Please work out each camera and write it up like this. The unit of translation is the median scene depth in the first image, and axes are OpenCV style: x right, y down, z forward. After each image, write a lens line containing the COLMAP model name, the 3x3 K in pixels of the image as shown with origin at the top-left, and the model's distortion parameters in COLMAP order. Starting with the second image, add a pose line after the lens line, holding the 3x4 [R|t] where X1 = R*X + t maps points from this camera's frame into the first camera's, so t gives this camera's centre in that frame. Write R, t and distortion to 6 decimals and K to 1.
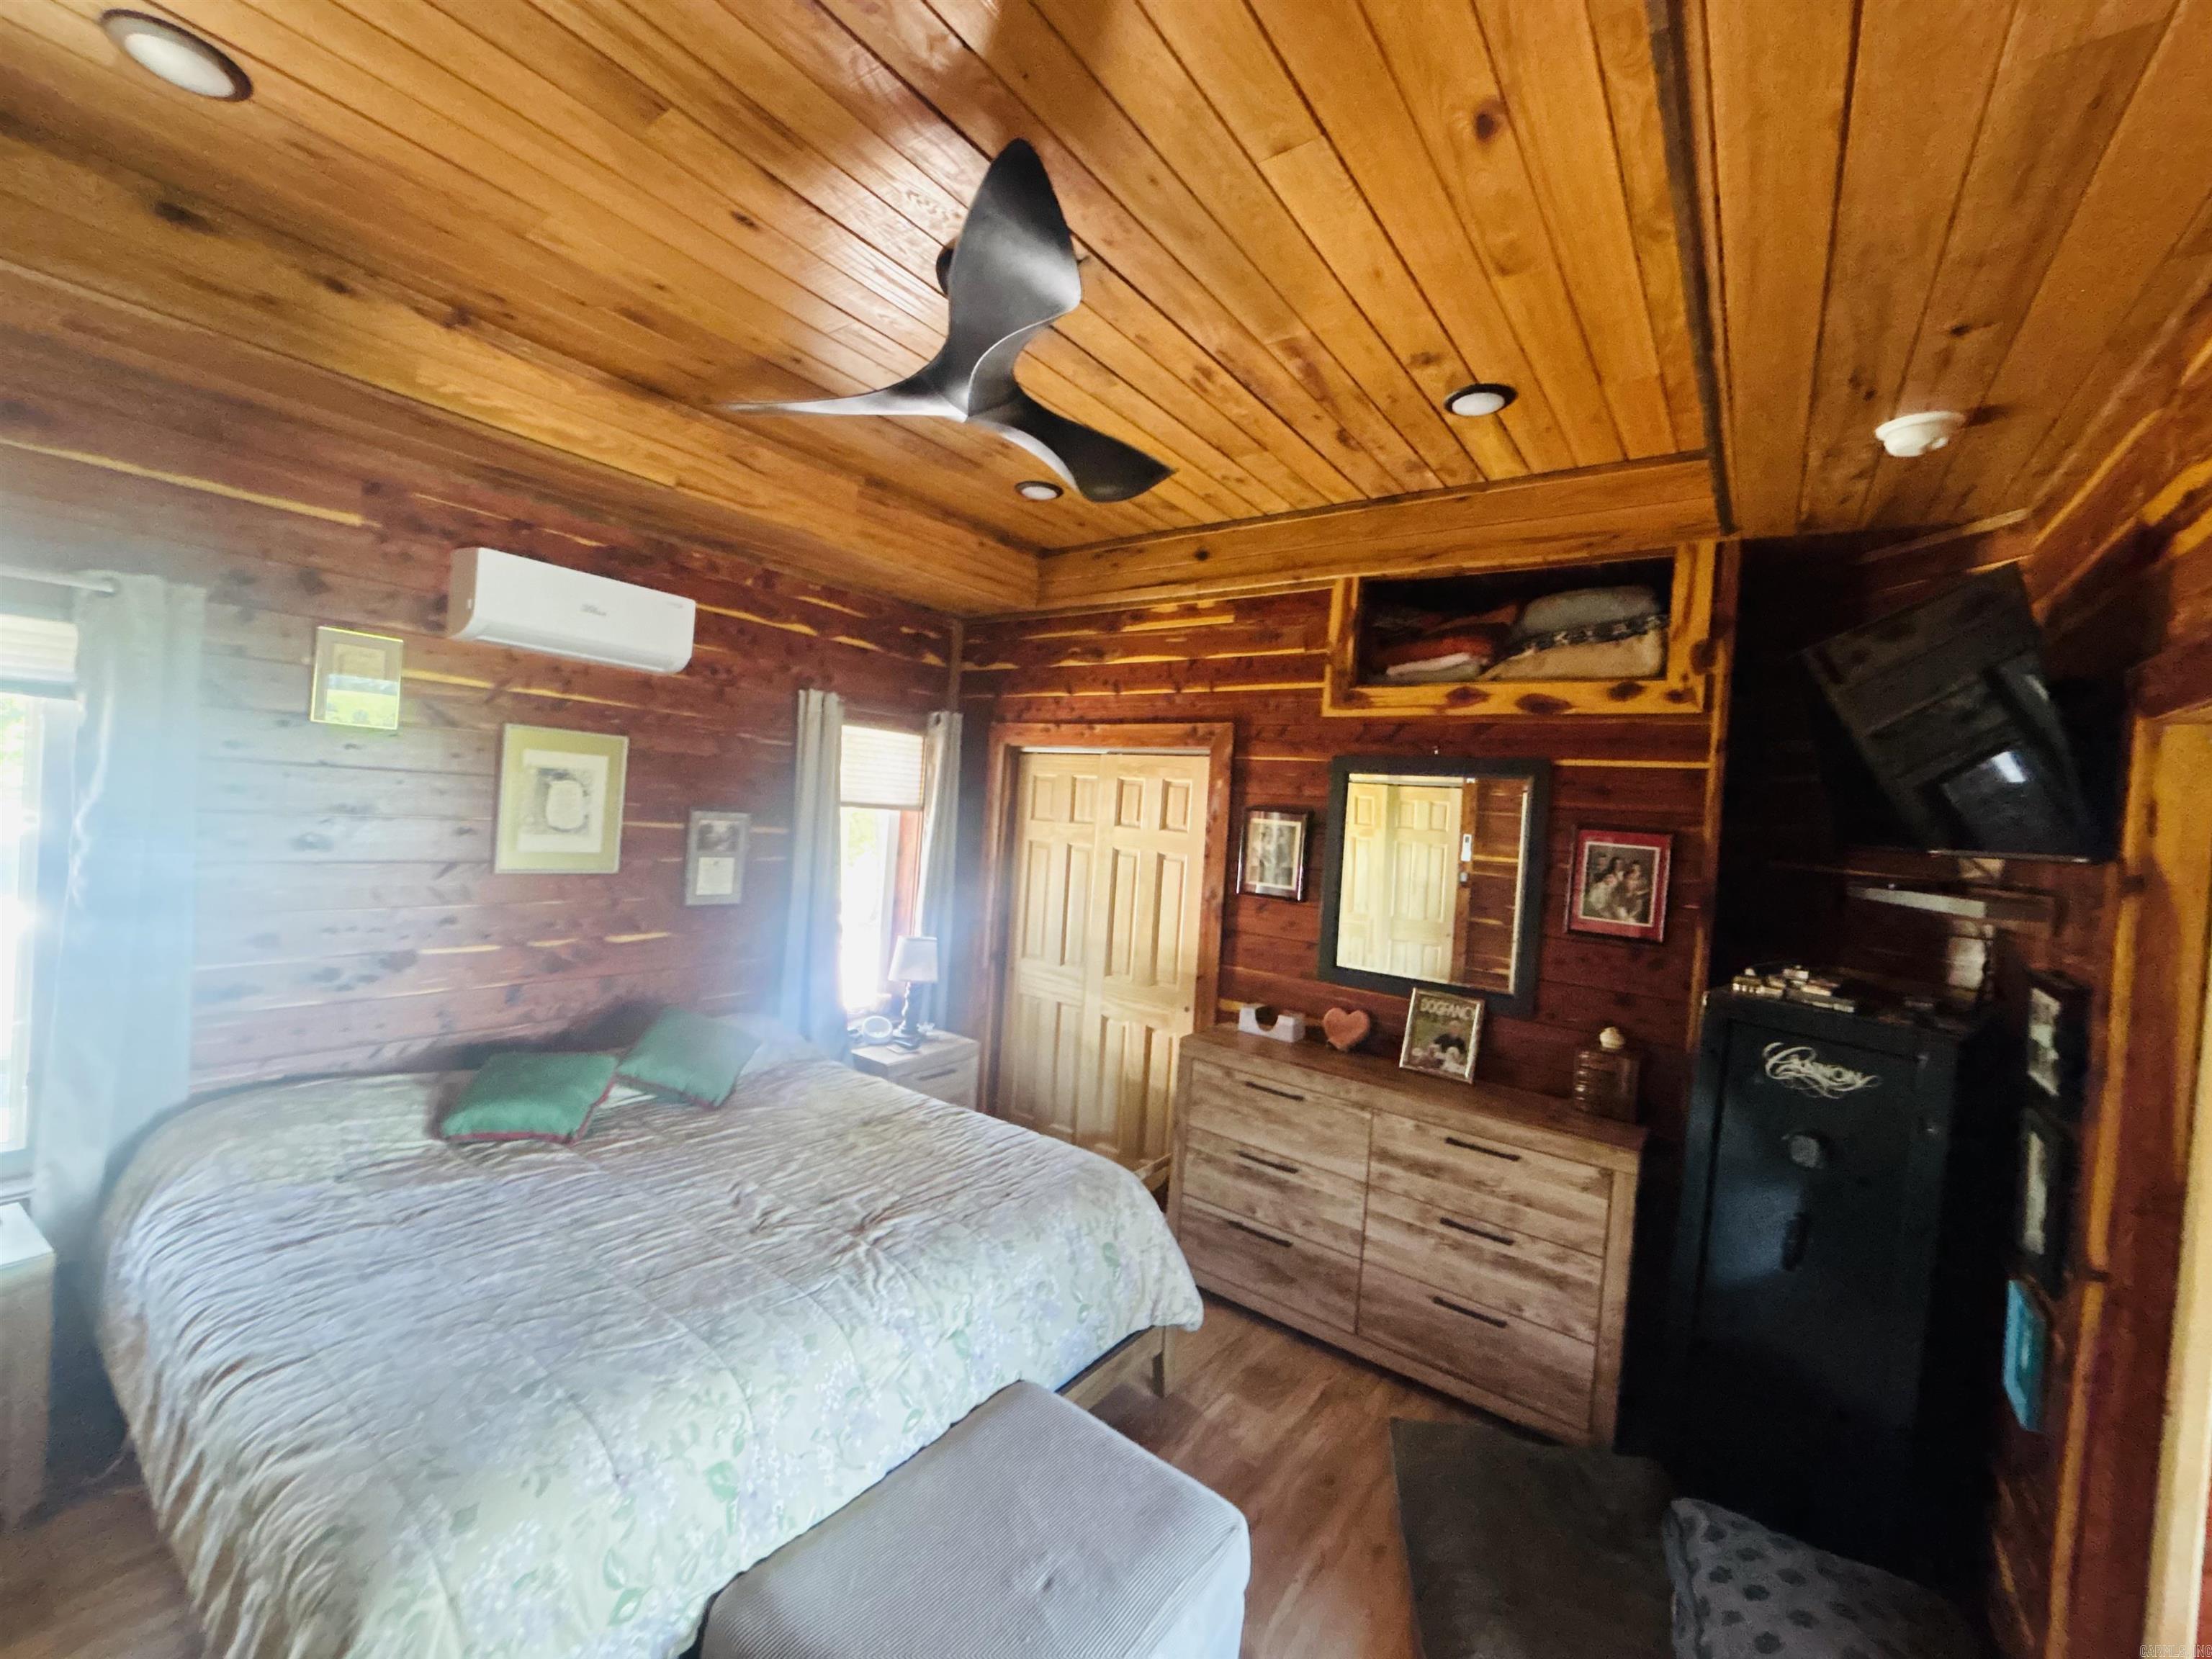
lens RADIAL K [[892.7, 0, 1101.5], [0, 892.7, 828.7], [0, 0, 1]] dist [0.001781, -0.000121]
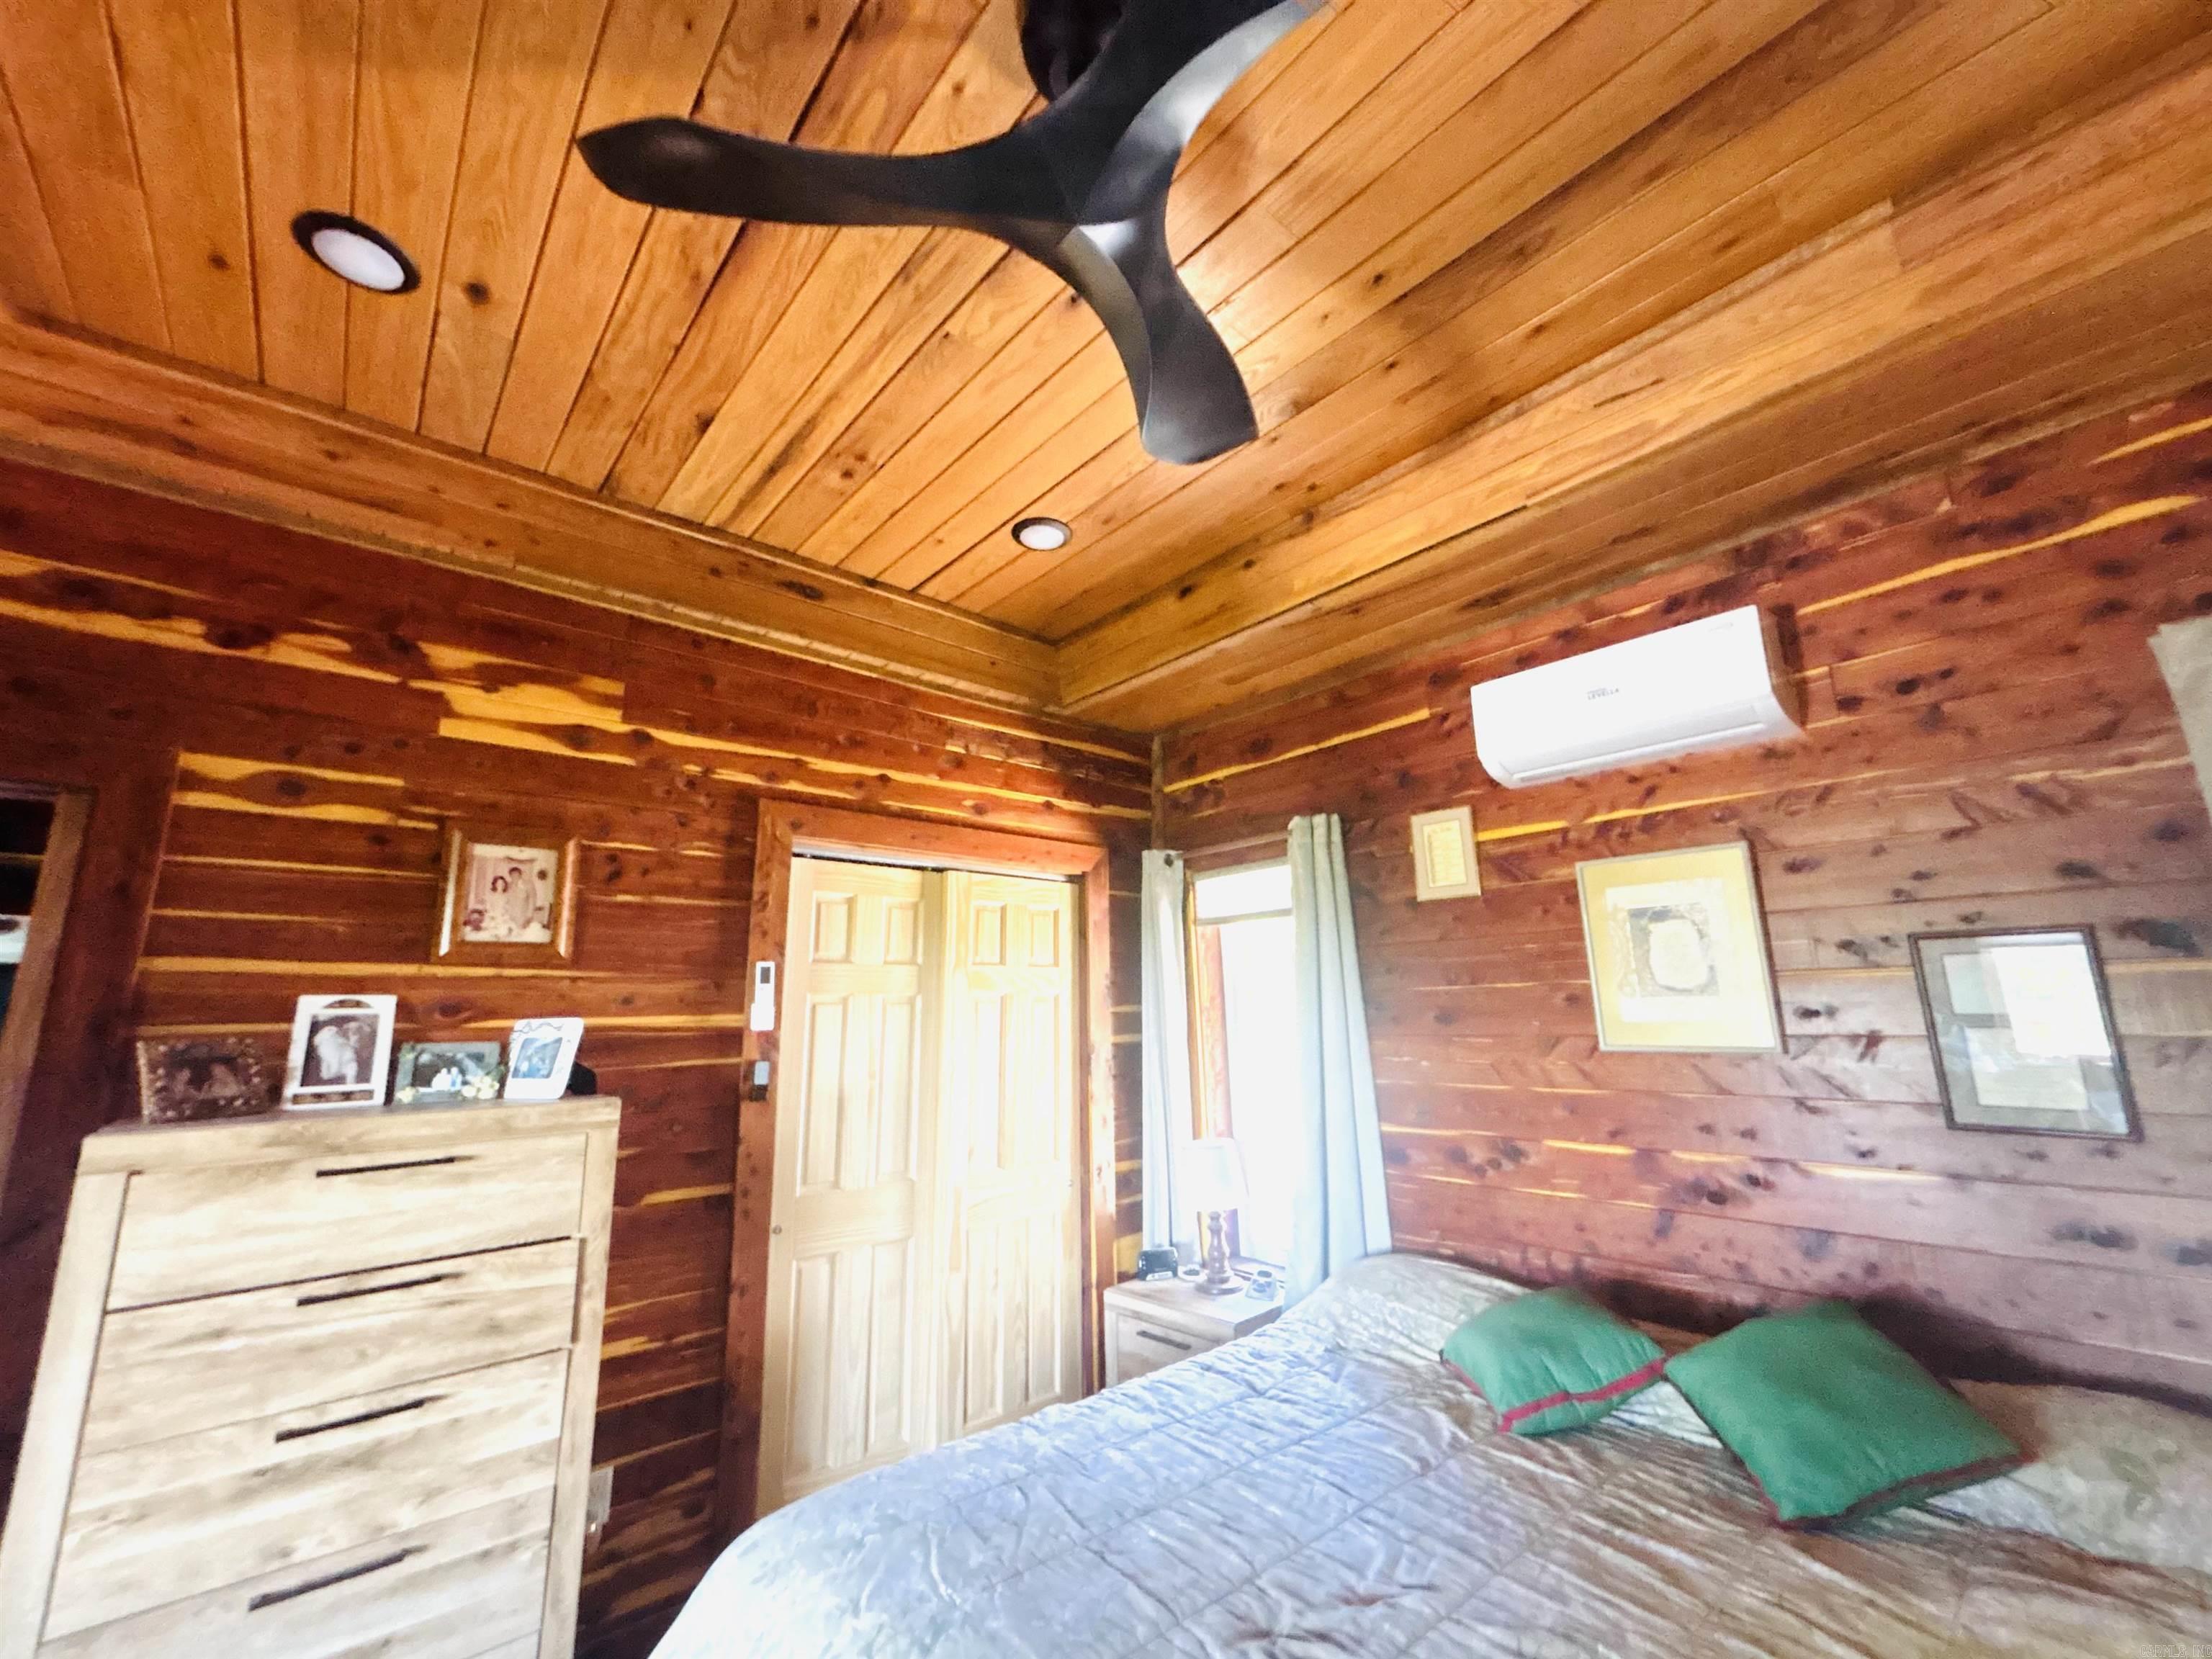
lens RADIAL K [[900.7, 0, 1109.6], [0, 900.7, 824.7], [0, 0, 1]] dist [0.000816, 0.000074]
pose [[-0.227183, -0.264410, -0.937270, 0.253407], [-0.013798, 0.963213, -0.268385, 0.088102], [0.973754, -0.048040, -0.222473, 0.864027]]
